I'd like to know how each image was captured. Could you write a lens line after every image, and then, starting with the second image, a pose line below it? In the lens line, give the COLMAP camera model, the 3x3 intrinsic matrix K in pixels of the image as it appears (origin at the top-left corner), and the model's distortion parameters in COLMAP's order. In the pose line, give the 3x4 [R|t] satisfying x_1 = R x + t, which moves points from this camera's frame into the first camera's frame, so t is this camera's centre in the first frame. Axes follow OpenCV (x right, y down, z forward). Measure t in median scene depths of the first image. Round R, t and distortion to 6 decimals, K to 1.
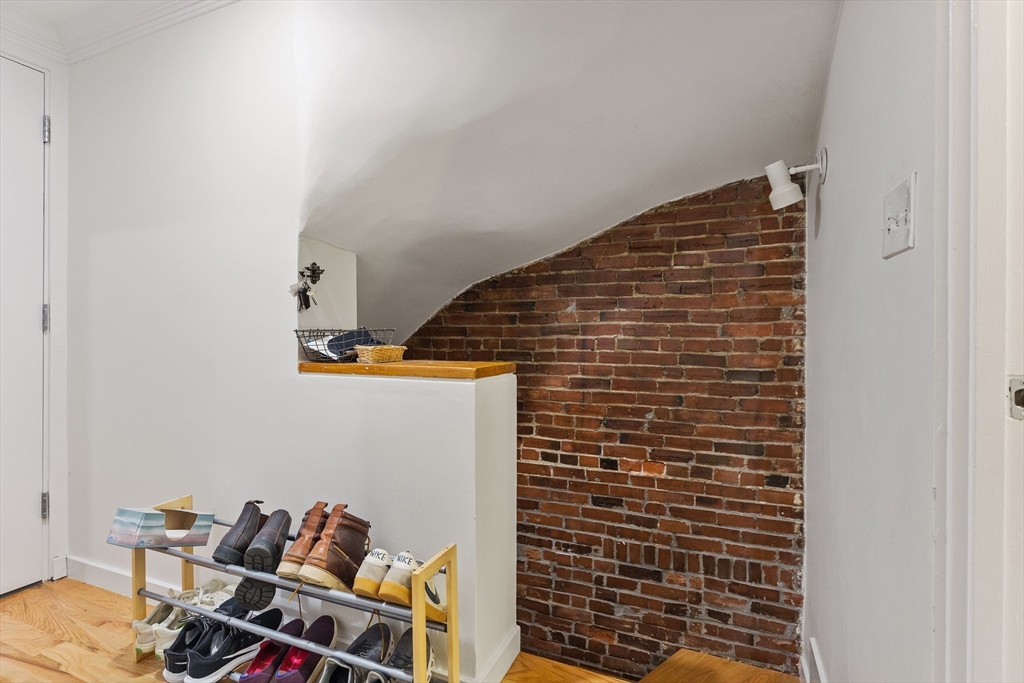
lens RADIAL K [[481.9, 0, 509.9], [0, 481.9, 337.3], [0, 0, 1]] dist [-0.003825, 0.000592]
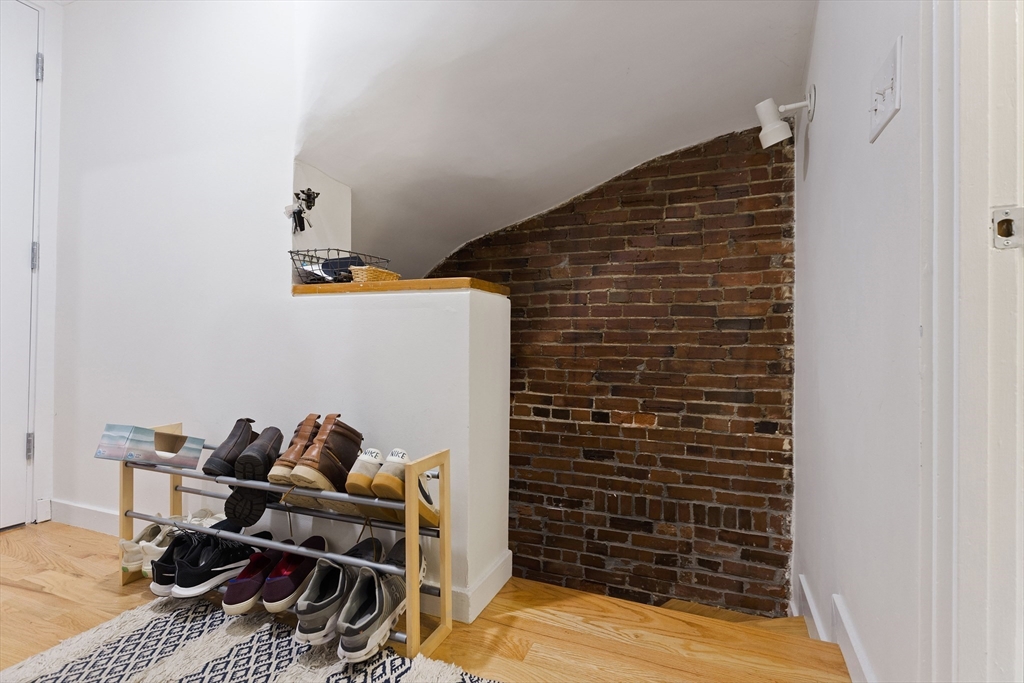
lens RADIAL K [[481.9, 0, 508.5], [0, 481.9, 348.7], [0, 0, 1]] dist [-0.003825, 0.000592]
pose [[0.999824, 0.008213, 0.016857, -0.005142], [-0.007990, 0.999880, -0.013301, 0.156544], [-0.016964, 0.013164, 0.999769, -0.003645]]
